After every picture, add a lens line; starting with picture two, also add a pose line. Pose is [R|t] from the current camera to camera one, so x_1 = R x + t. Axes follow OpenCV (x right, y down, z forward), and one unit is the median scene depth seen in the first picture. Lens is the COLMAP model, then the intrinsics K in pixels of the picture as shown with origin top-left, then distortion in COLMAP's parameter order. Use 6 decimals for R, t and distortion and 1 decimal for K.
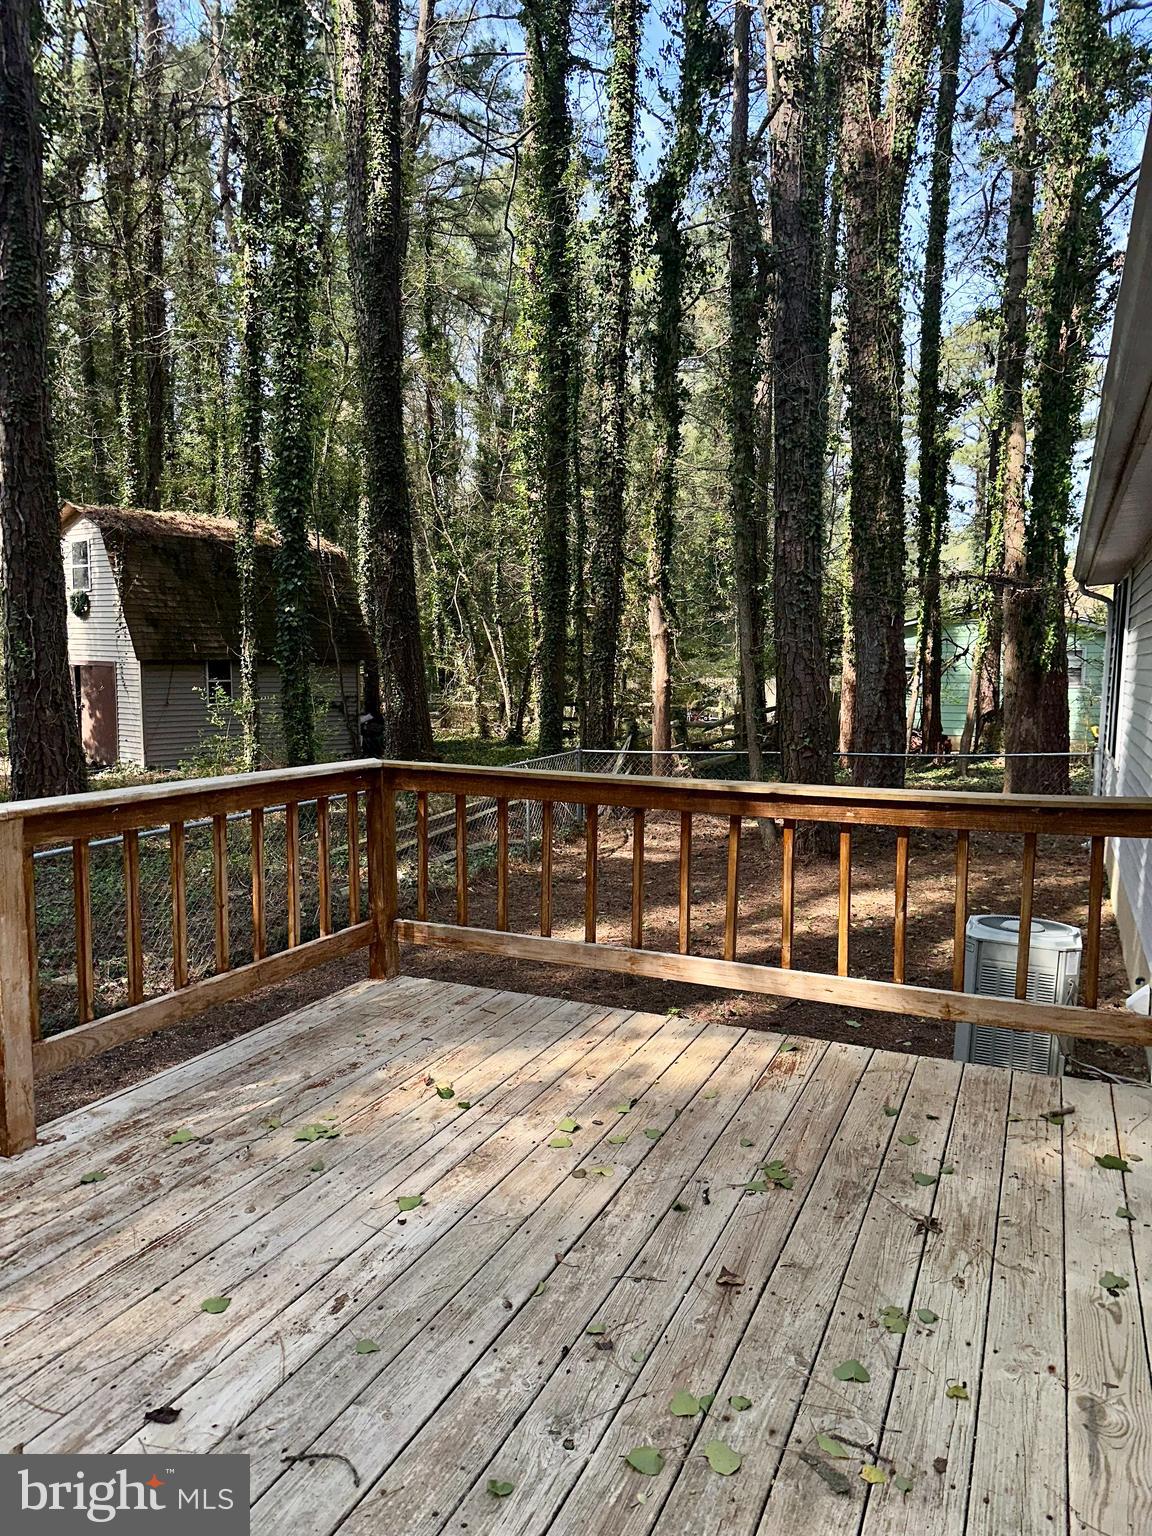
lens RADIAL K [[1075.2, 0, 575.1], [0, 1075.2, 776.4], [0, 0, 1]] dist [-0.004403, -0.001357]
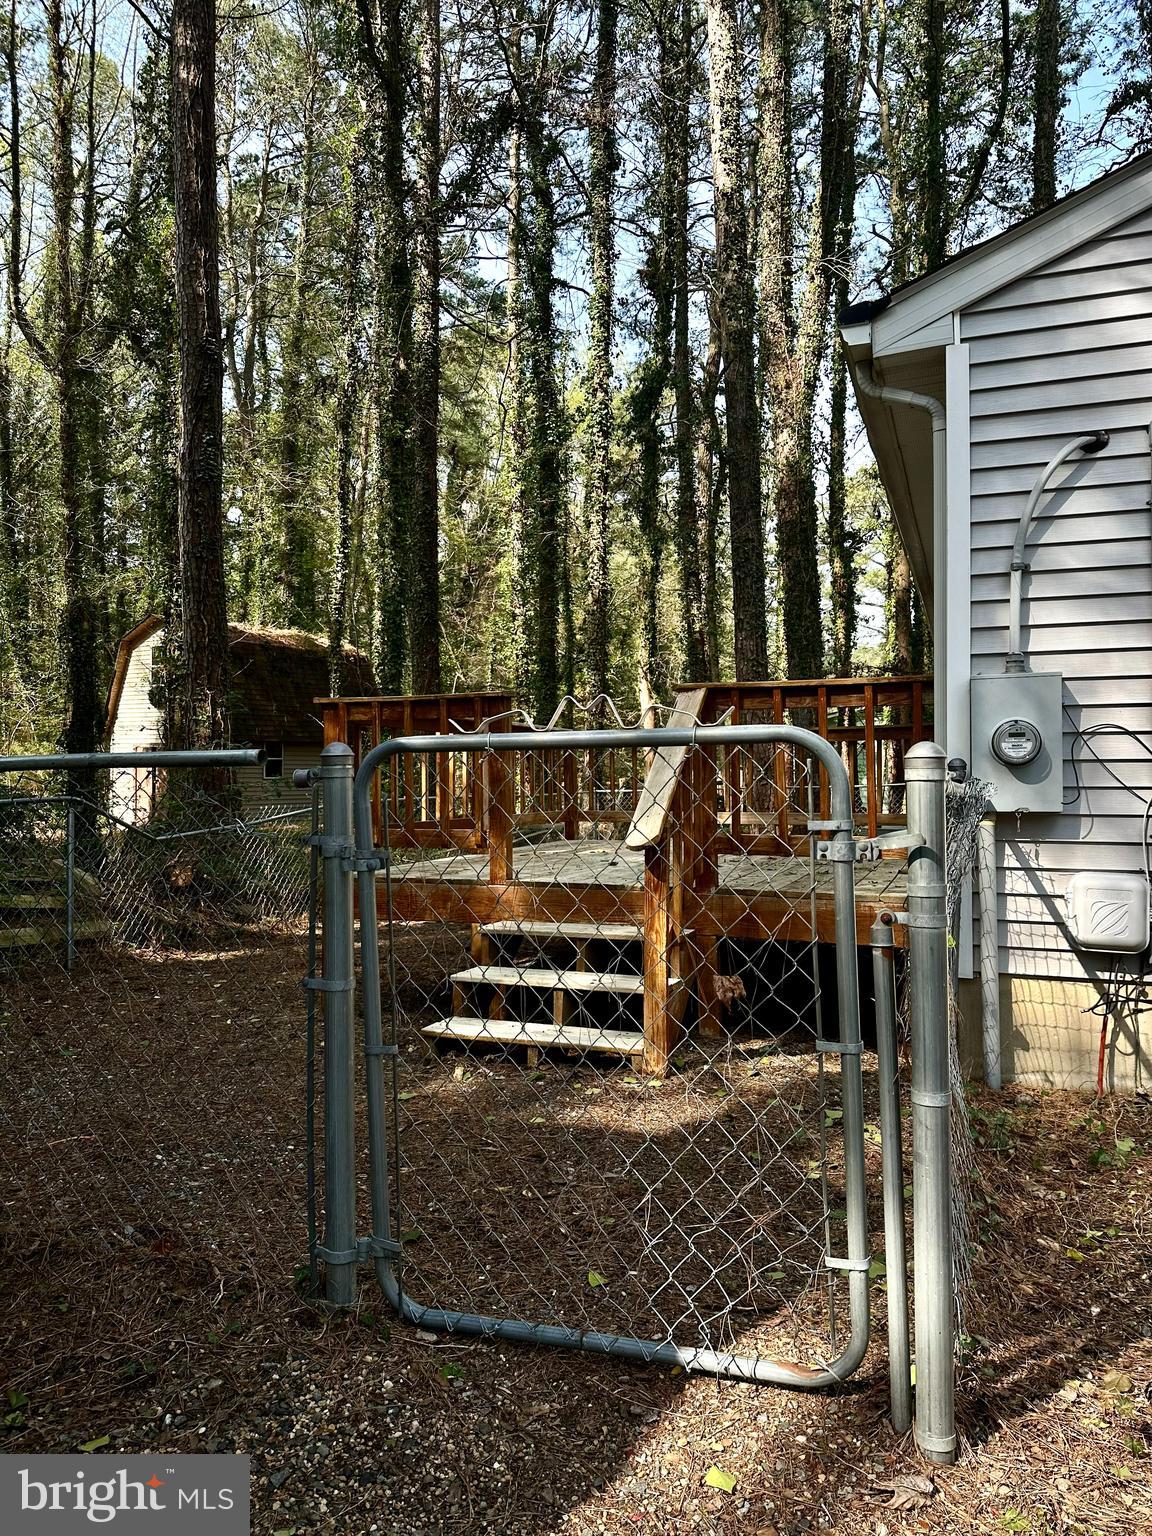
lens RADIAL K [[1075.2, 0, 575.1], [0, 1075.2, 759.4], [0, 0, 1]] dist [-0.004403, -0.001357]
pose [[0.997911, -0.005317, 0.064383, -0.076966], [0.013118, 0.992523, -0.121351, 0.072356], [-0.063257, 0.121942, 0.990519, -0.253070]]
